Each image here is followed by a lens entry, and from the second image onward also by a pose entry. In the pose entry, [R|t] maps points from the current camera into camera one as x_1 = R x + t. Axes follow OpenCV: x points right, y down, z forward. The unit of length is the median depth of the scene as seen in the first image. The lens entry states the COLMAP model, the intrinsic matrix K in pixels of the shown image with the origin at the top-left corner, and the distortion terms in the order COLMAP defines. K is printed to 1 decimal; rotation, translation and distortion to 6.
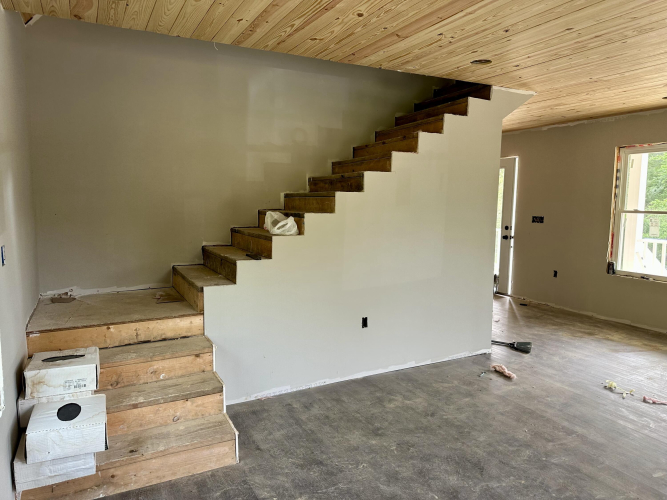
lens RADIAL K [[478.0, 0, 339.3], [0, 478.0, 242.2], [0, 0, 1]] dist [0.031211, -0.025154]
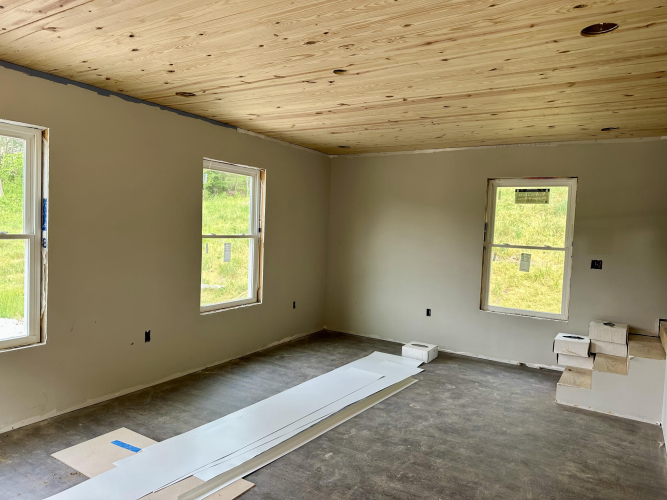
lens RADIAL K [[456.2, 0, 331.6], [0, 456.2, 248.3], [0, 0, 1]] dist [0.077921, -0.095664]
pose [[-0.863665, -0.013607, -0.503883, 1.049364], [-0.092936, 0.986797, 0.132645, -0.156563], [0.495425, 0.161390, -0.853526, 1.607765]]
